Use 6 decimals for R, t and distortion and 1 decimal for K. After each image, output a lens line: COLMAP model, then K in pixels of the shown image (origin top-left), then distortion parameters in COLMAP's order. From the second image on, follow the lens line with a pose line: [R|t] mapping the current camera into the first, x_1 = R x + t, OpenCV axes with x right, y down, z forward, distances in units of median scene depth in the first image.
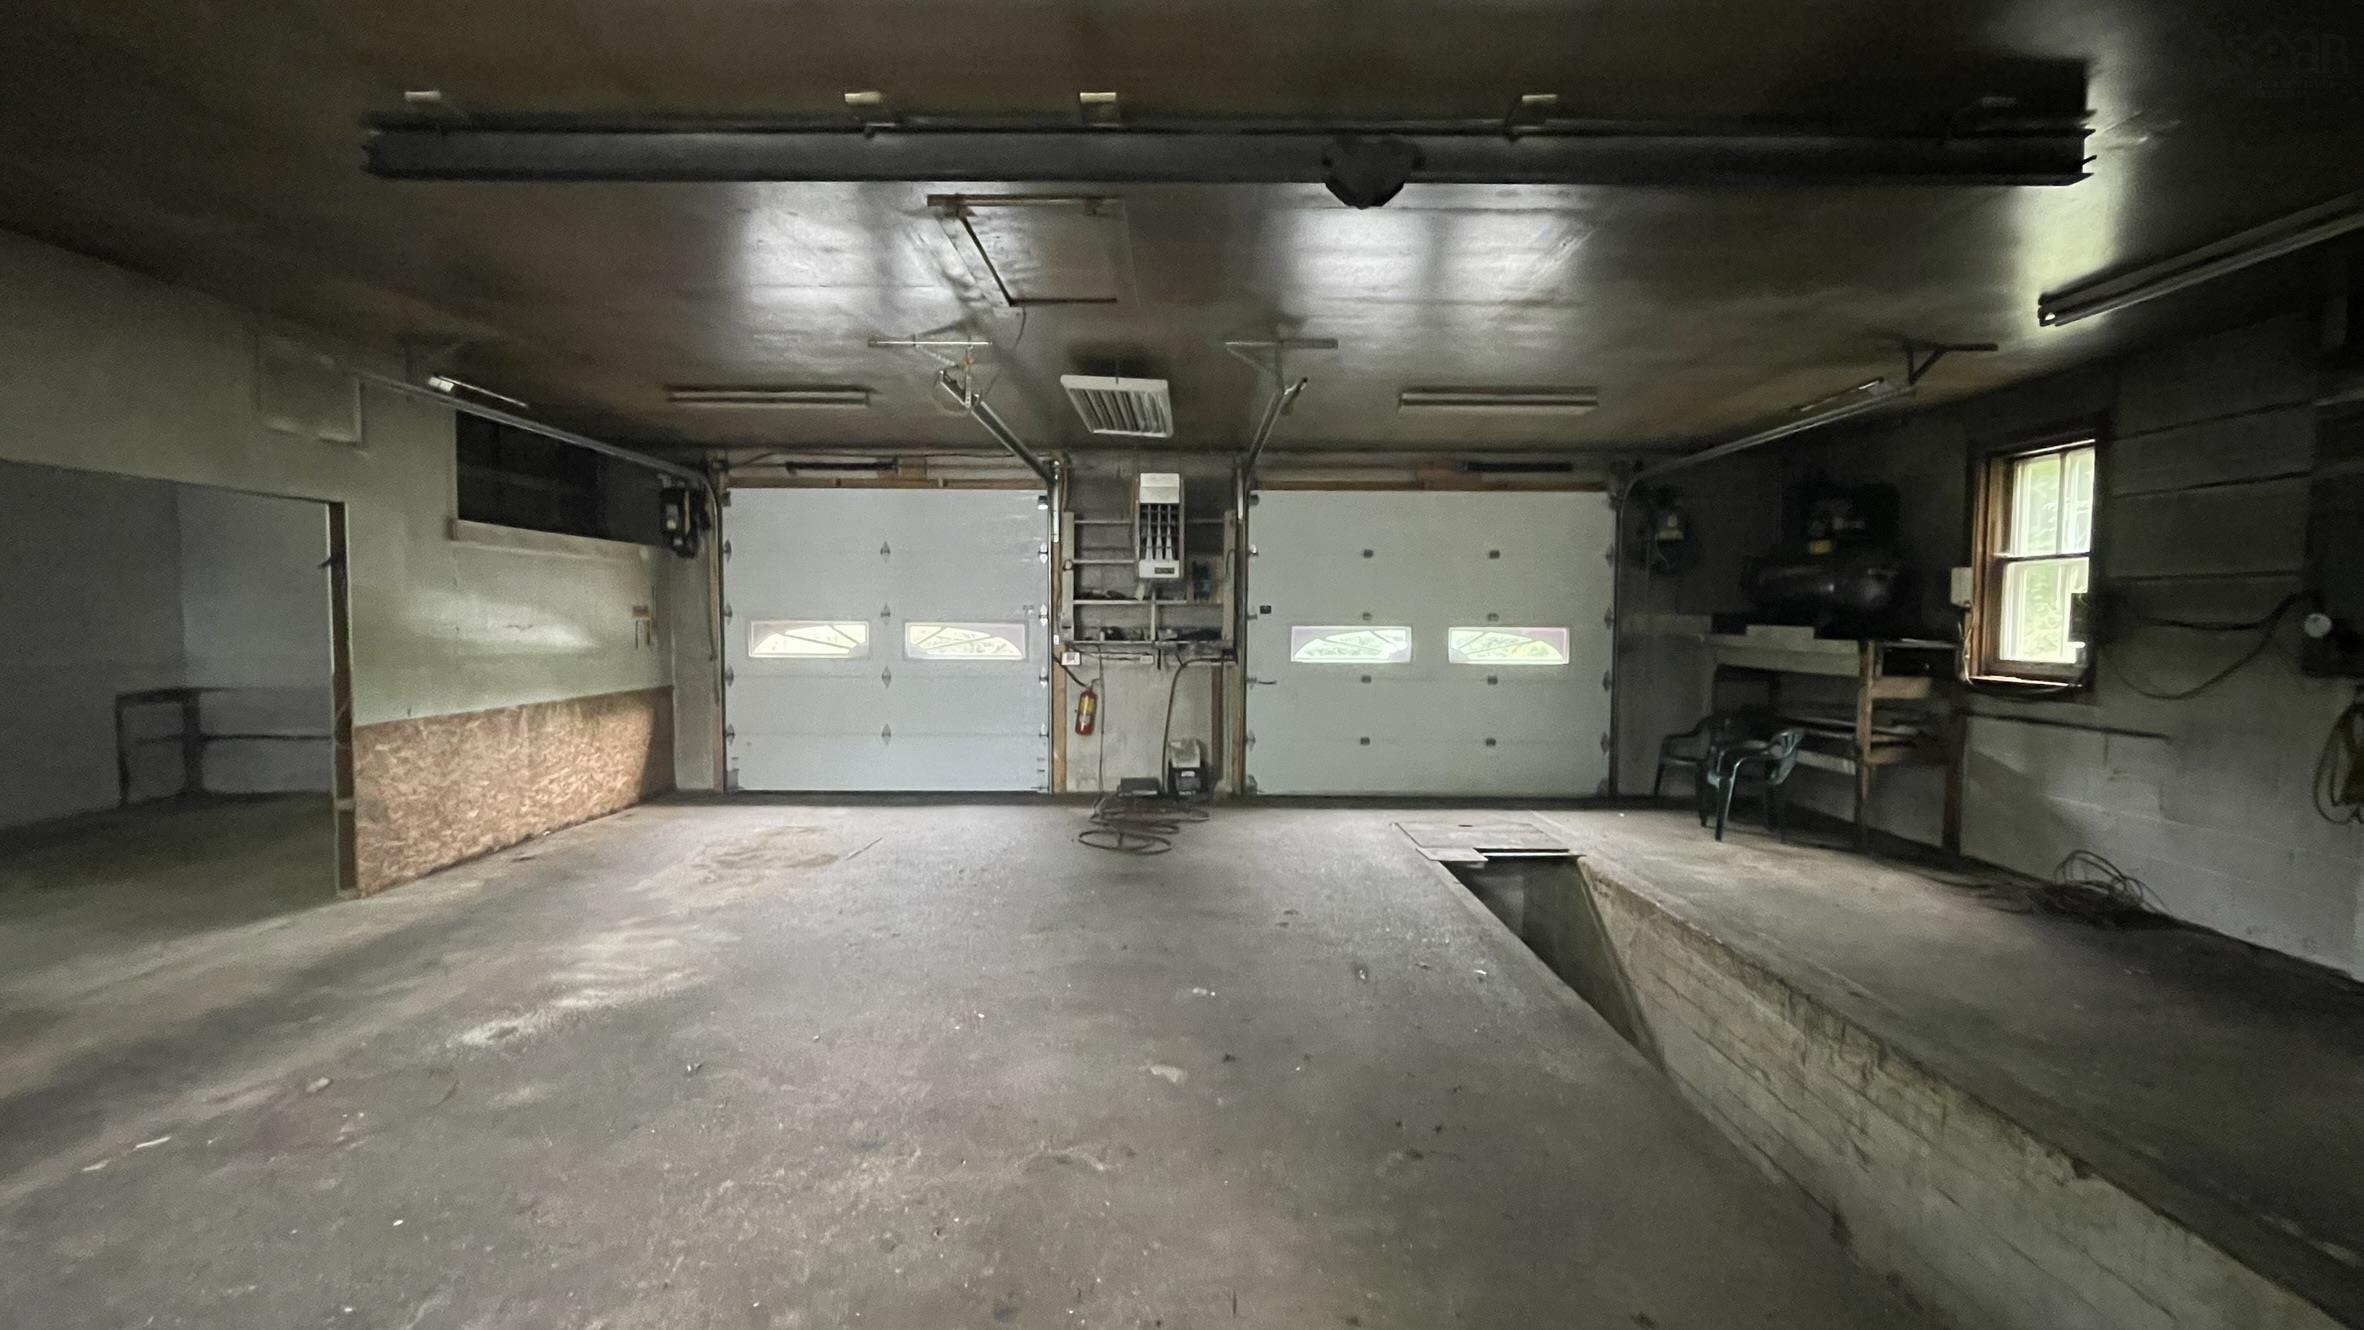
lens RADIAL K [[954.2, 0, 1184.1], [0, 954.2, 661.5], [0, 0, 1]] dist [-0.002167, -0.000667]
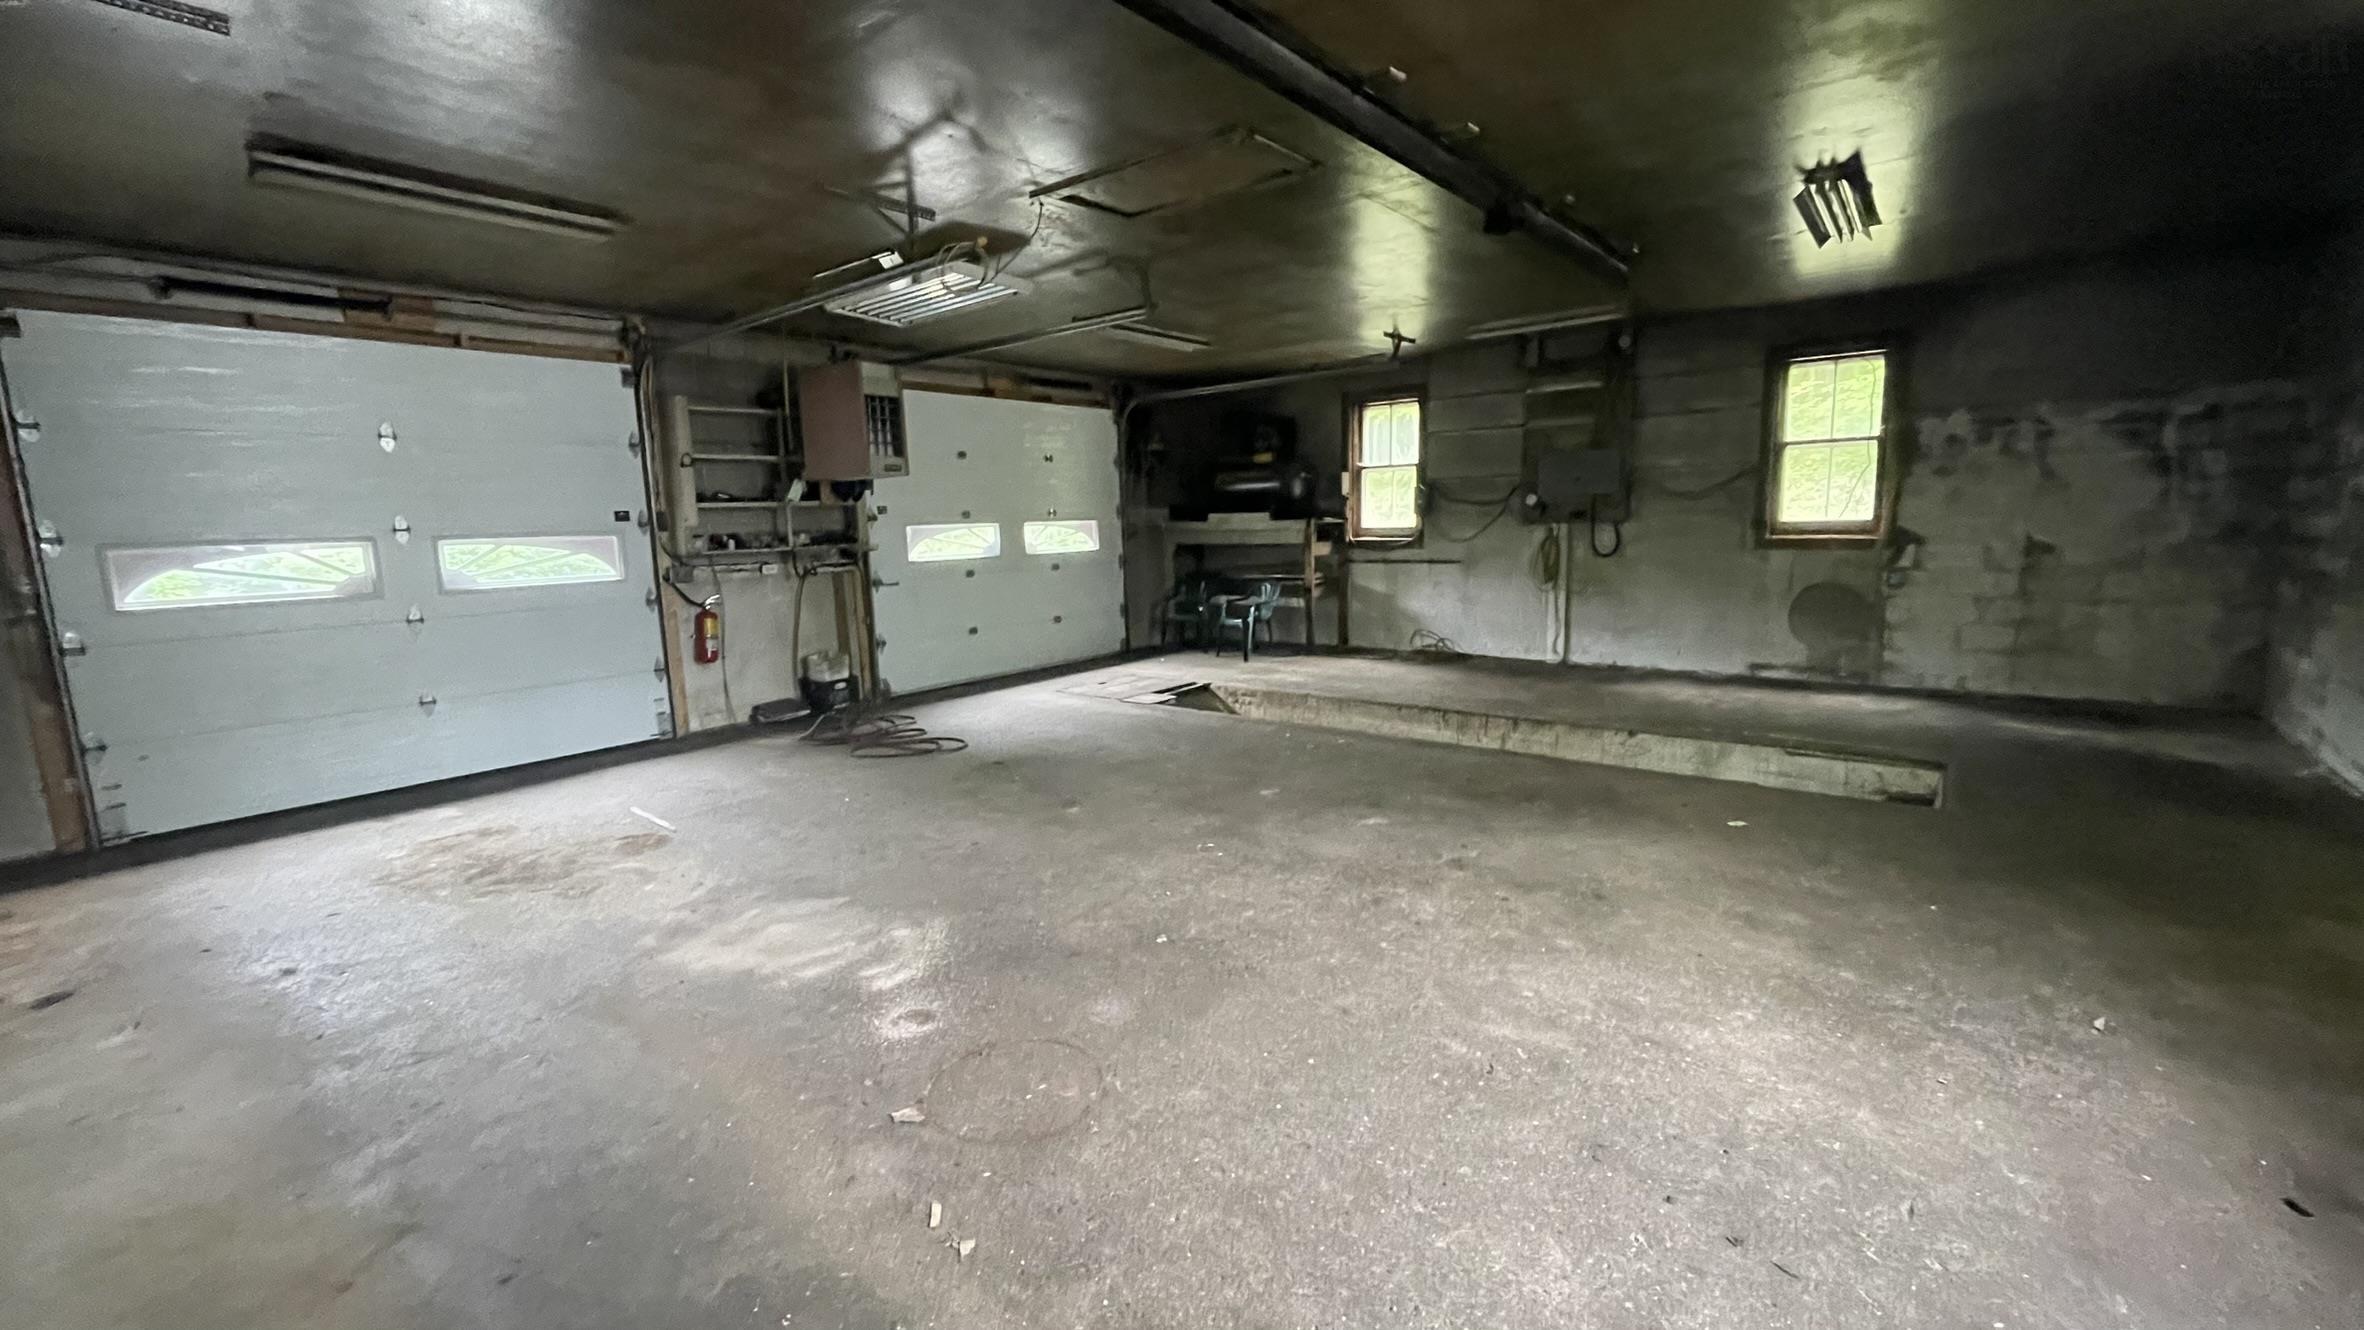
lens RADIAL K [[954.2, 0, 1184.1], [0, 954.2, 661.5], [0, 0, 1]] dist [-0.002167, -0.000667]
pose [[0.627798, -0.142135, 0.765289, -0.520092], [0.069761, 0.989504, 0.126551, -0.002812], [-0.775244, -0.026061, 0.631124, 0.135188]]
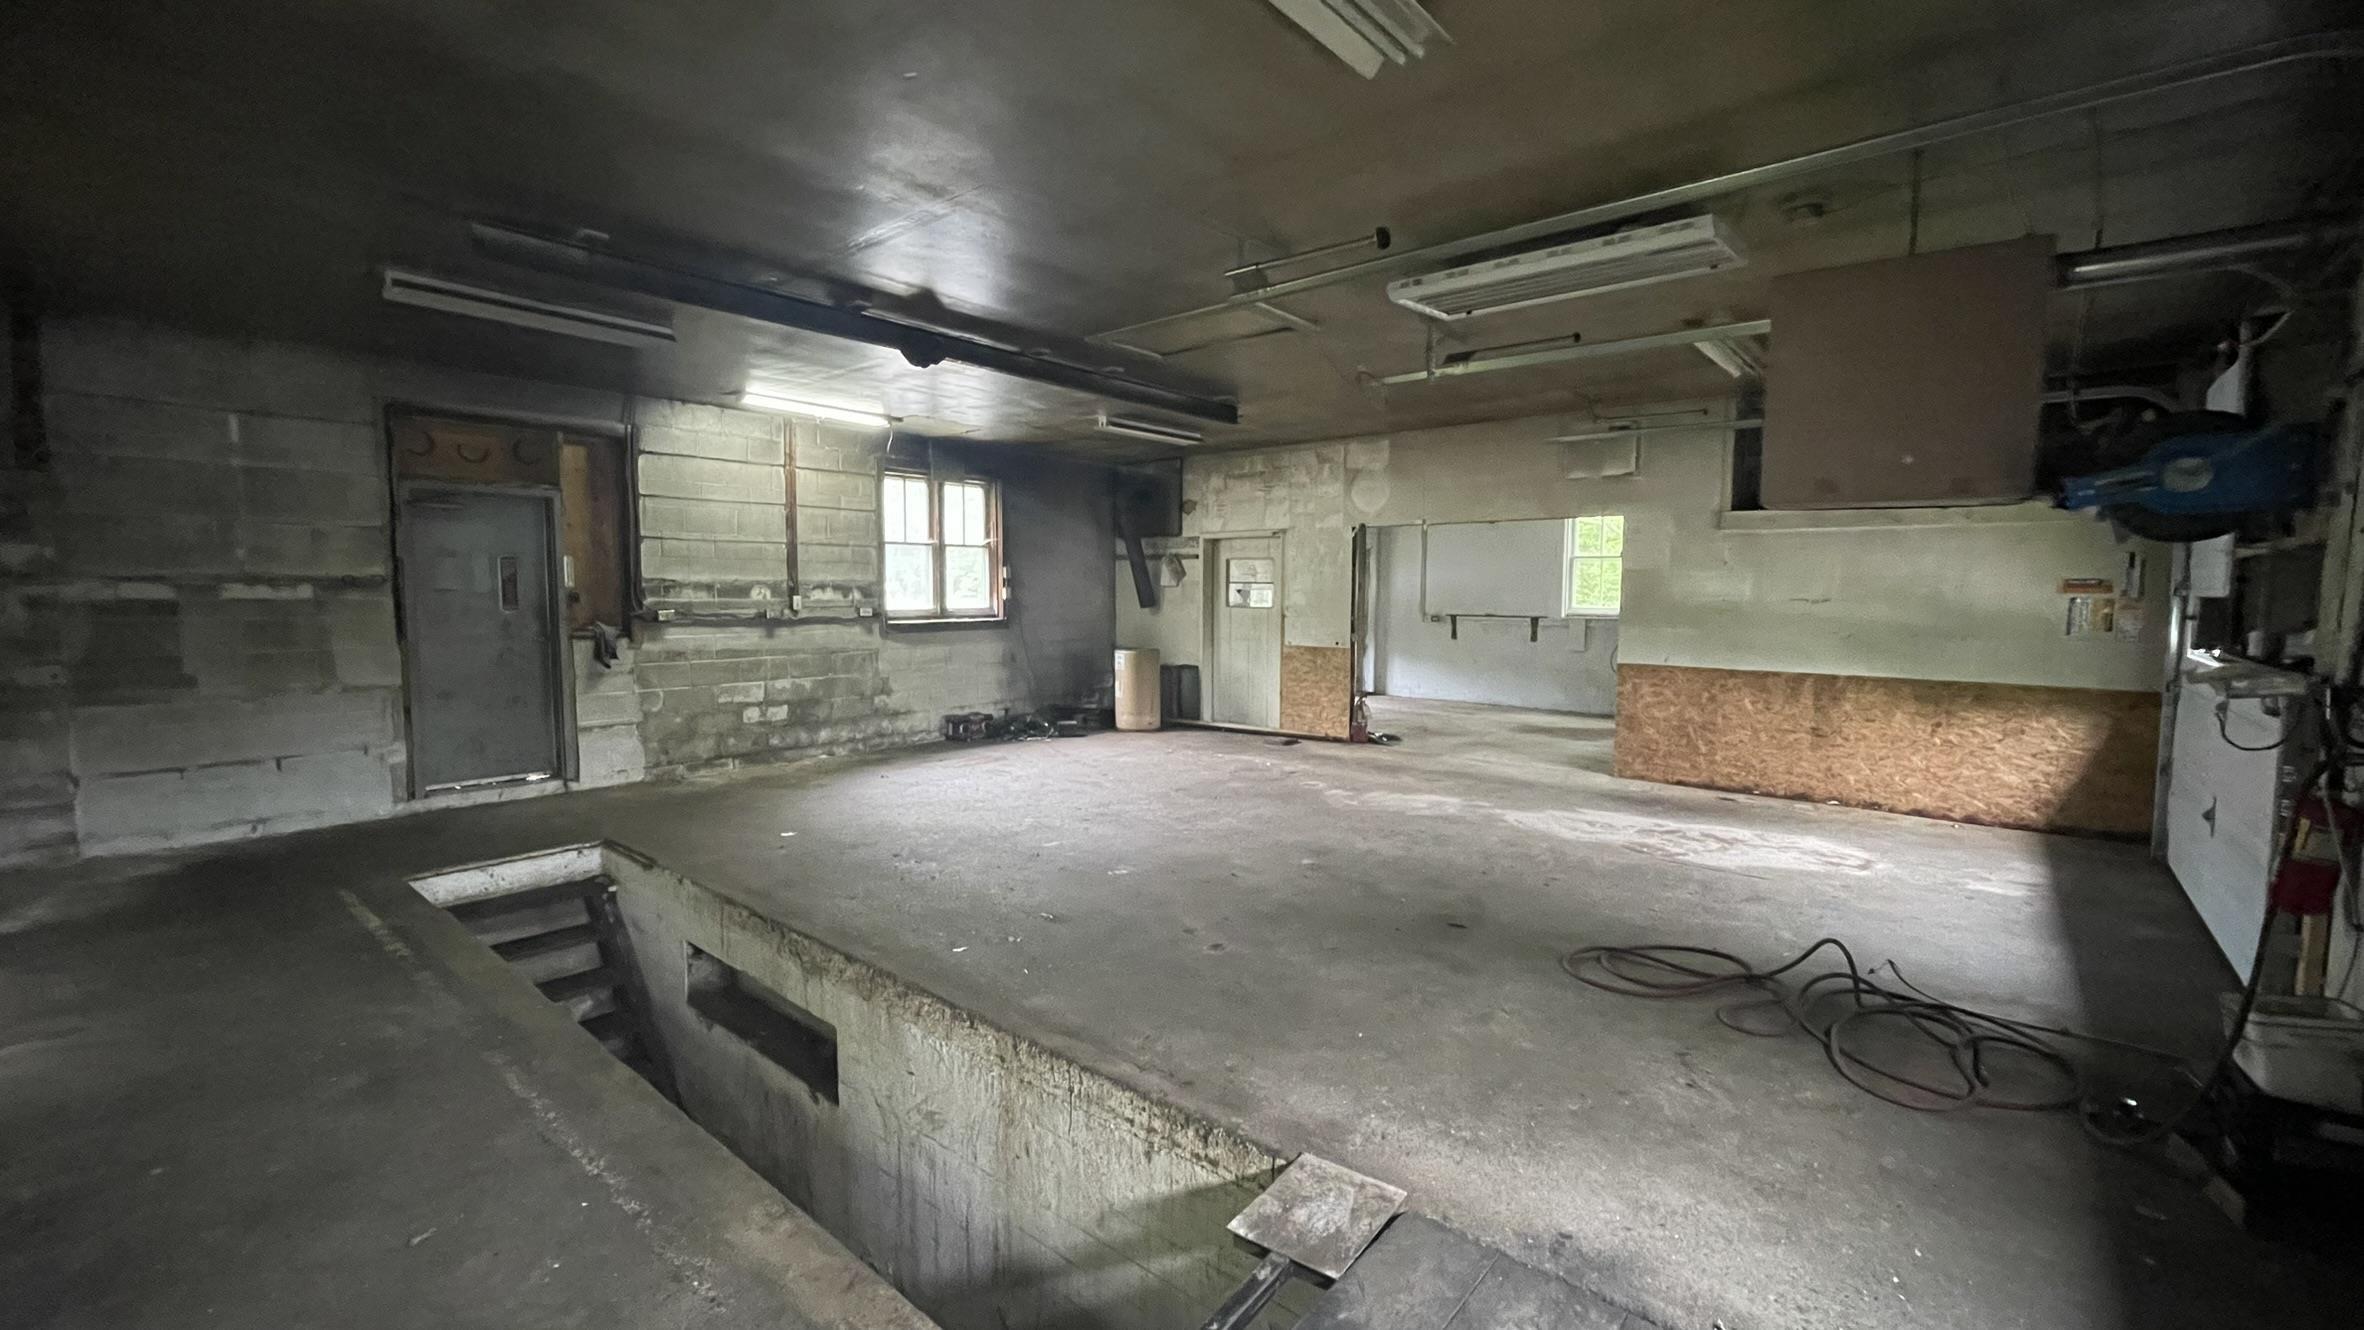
lens RADIAL K [[954.2, 0, 1184.1], [0, 954.2, 661.5], [0, 0, 1]] dist [-0.002167, -0.000667]
pose [[-0.645679, 0.052844, -0.761778, 0.473601], [-0.043593, 0.993425, 0.105862, -0.041762], [0.762363, 0.101561, -0.639130, 0.942796]]
